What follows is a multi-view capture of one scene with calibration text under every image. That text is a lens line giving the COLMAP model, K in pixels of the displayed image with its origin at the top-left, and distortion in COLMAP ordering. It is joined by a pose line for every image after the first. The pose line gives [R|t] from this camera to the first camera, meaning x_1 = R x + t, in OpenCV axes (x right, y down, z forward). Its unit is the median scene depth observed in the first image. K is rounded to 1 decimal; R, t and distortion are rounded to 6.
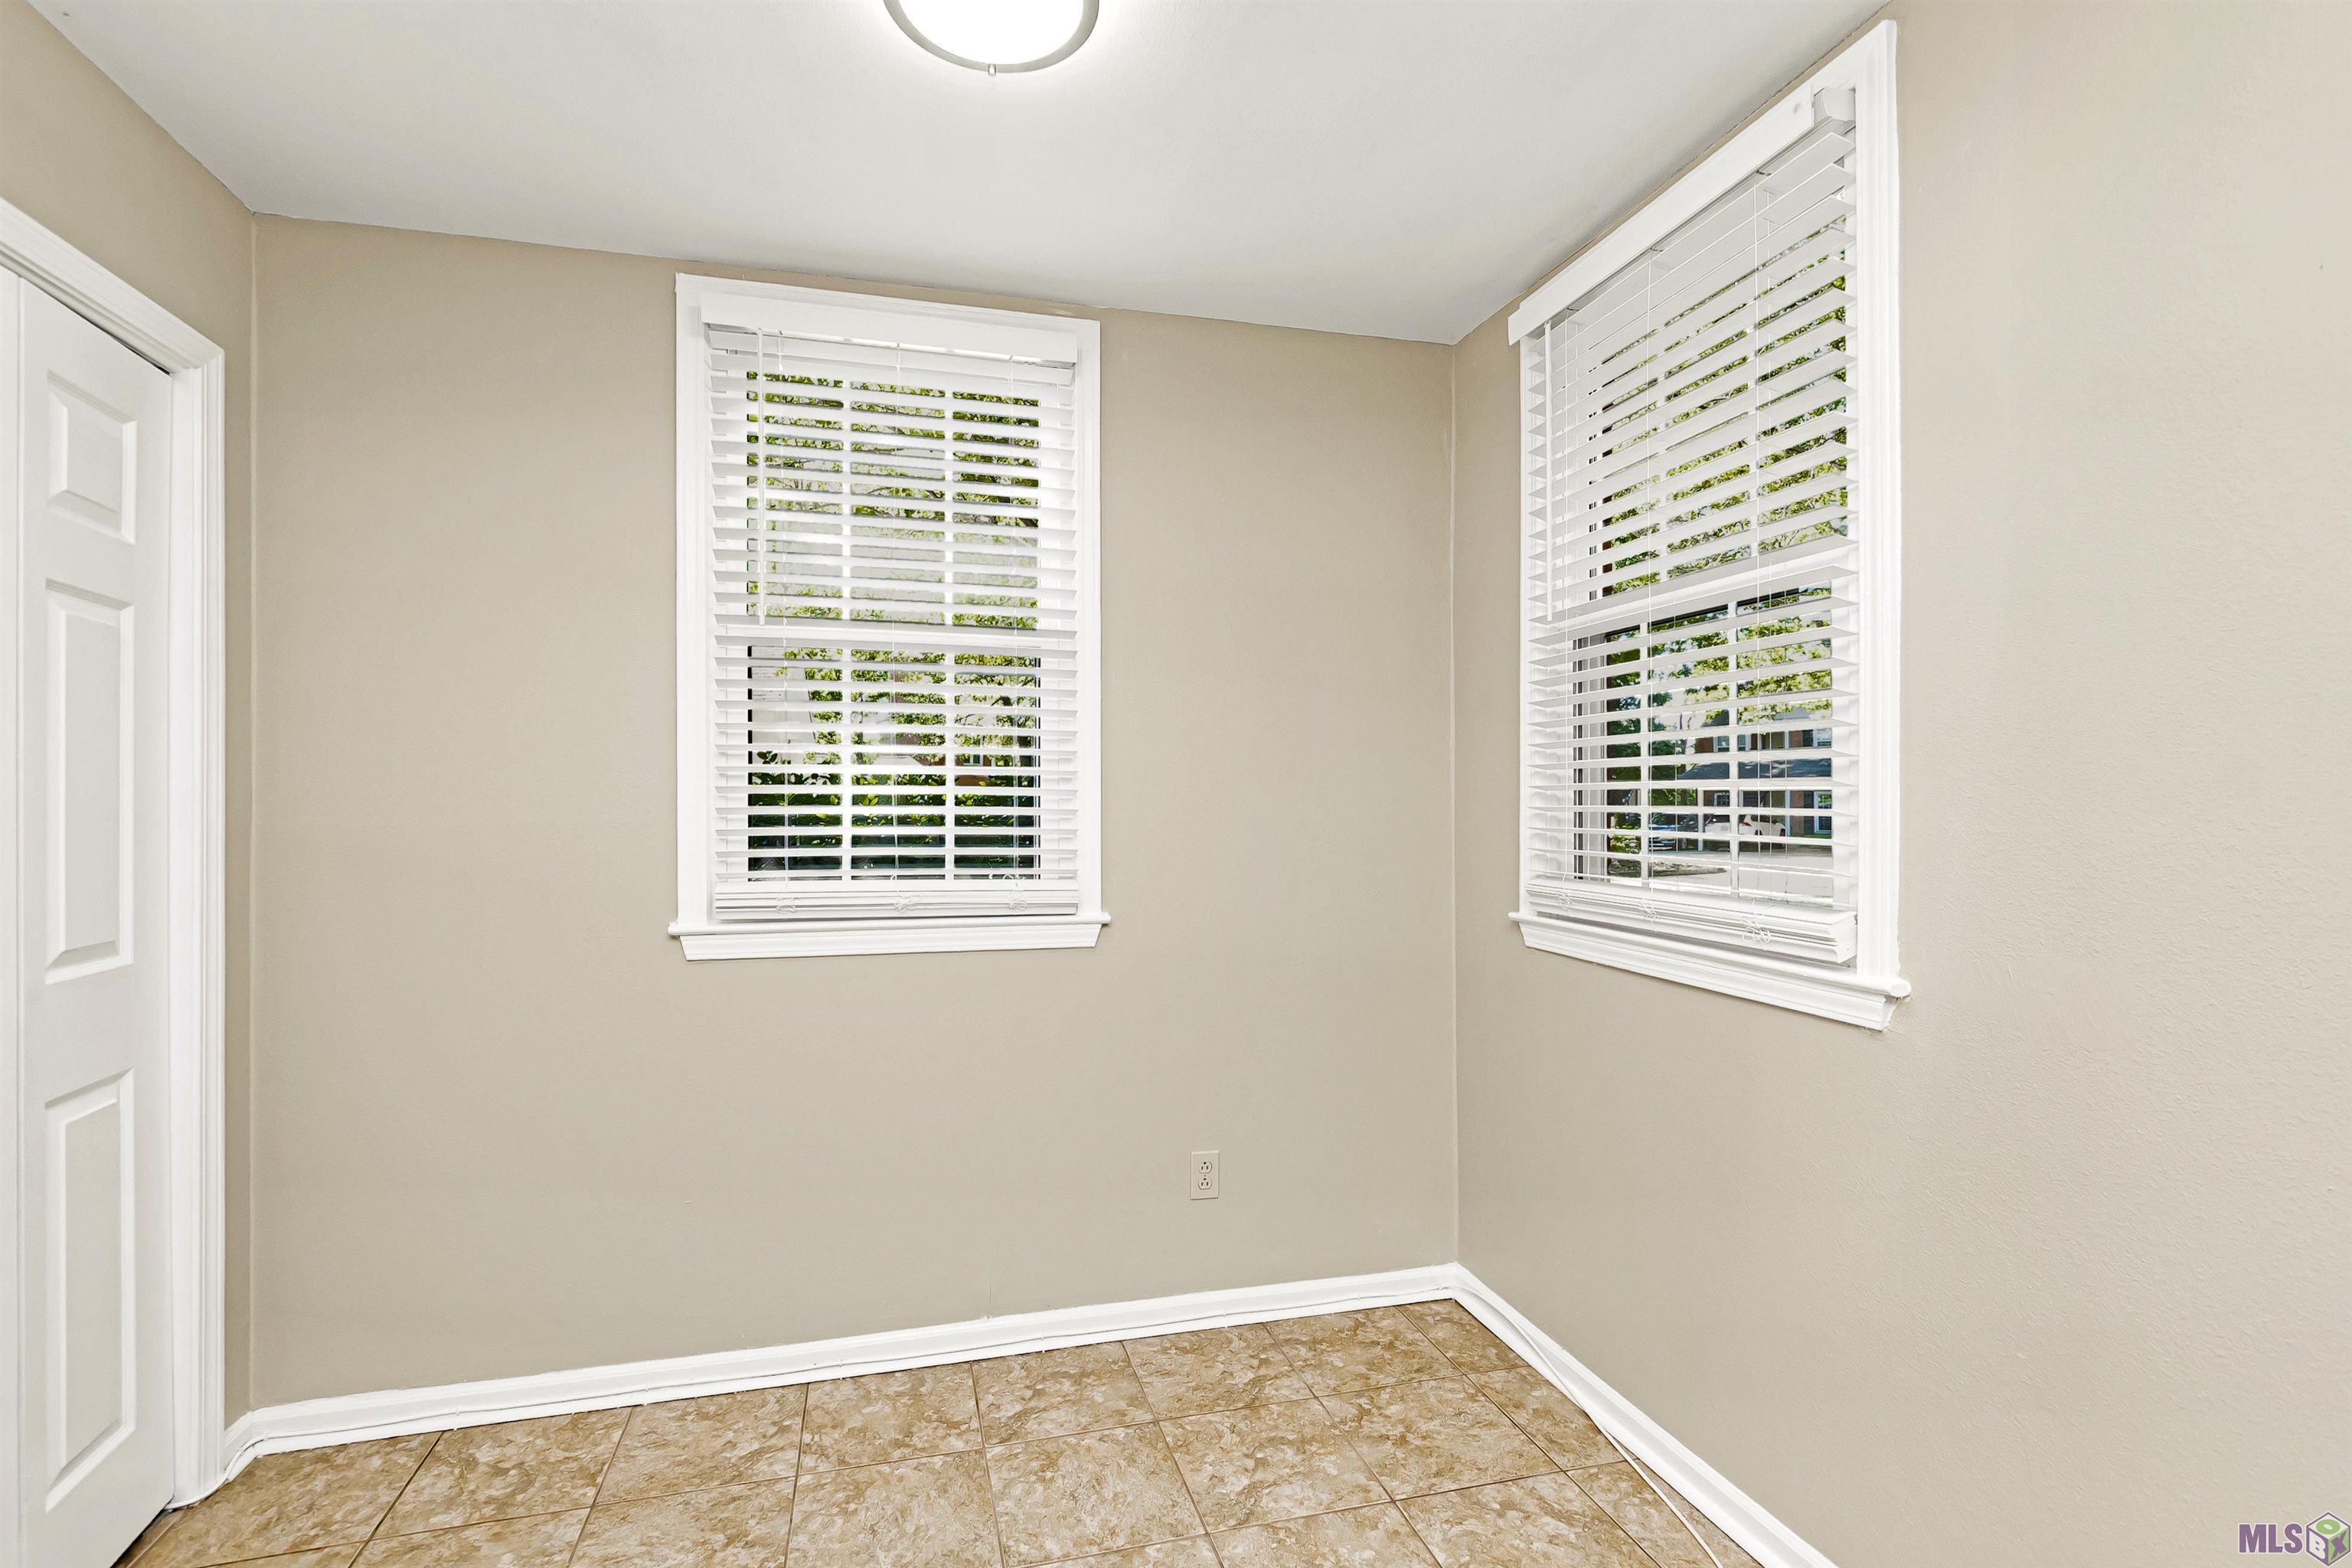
lens RADIAL K [[1062.5, 0, 1169.2], [0, 1062.5, 799.0], [0, 0, 1]] dist [-0.000103, 0.000345]
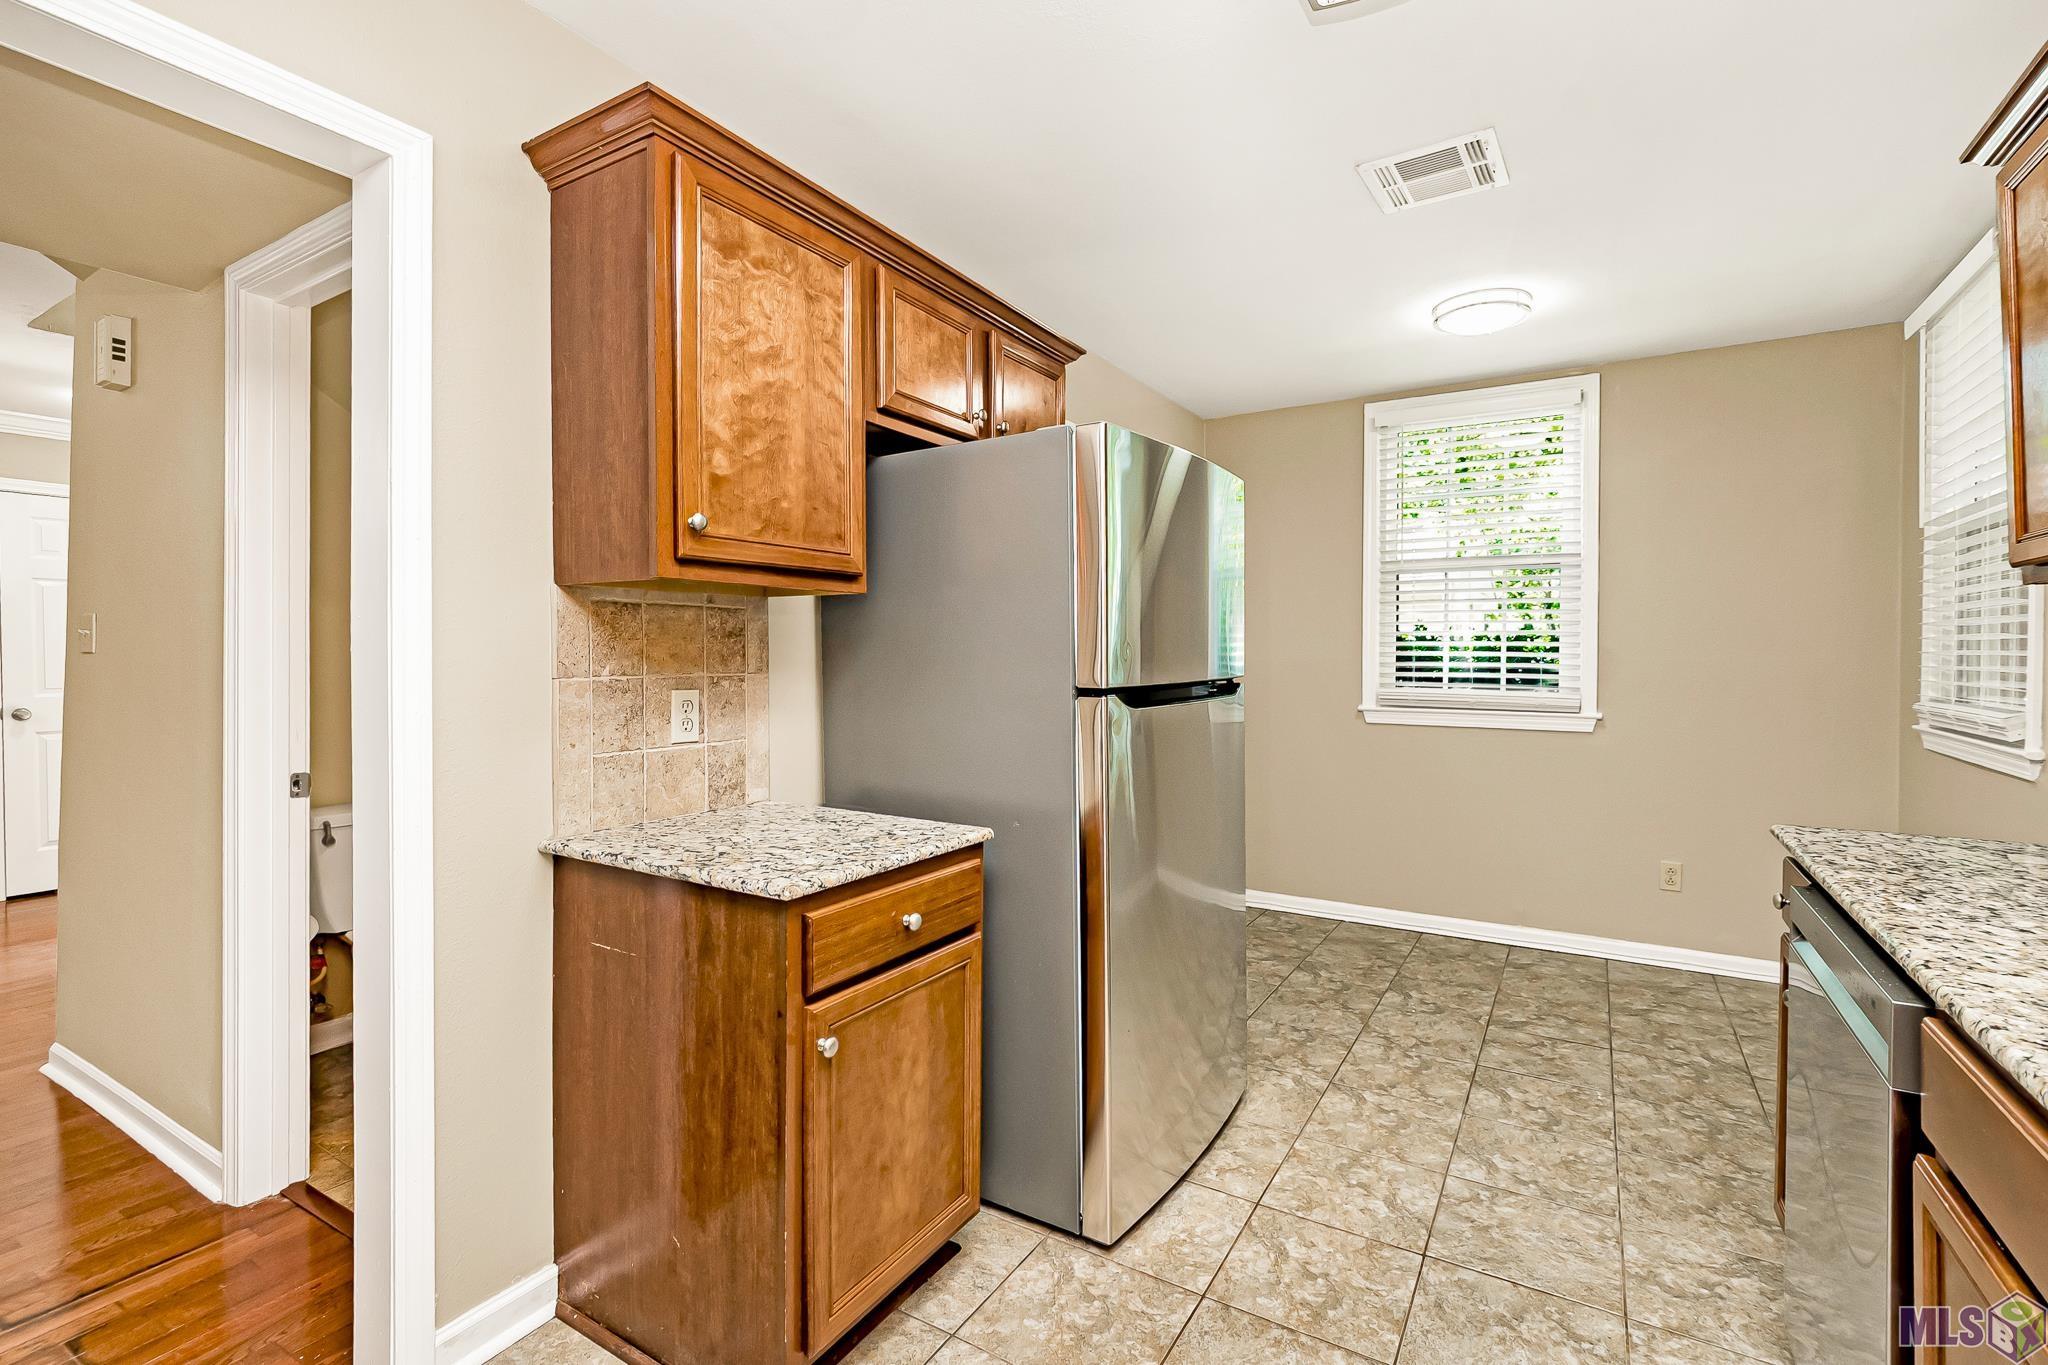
lens RADIAL K [[922.9, 0, 1001.1], [0, 922.9, 673.3], [0, 0, 1]] dist [0.001239, 0.000840]
pose [[0.673078, 0.017307, -0.739369, 0.428464], [0.002231, 0.999674, 0.025431, 0.001291], [0.739568, -0.018767, 0.672820, -0.804521]]
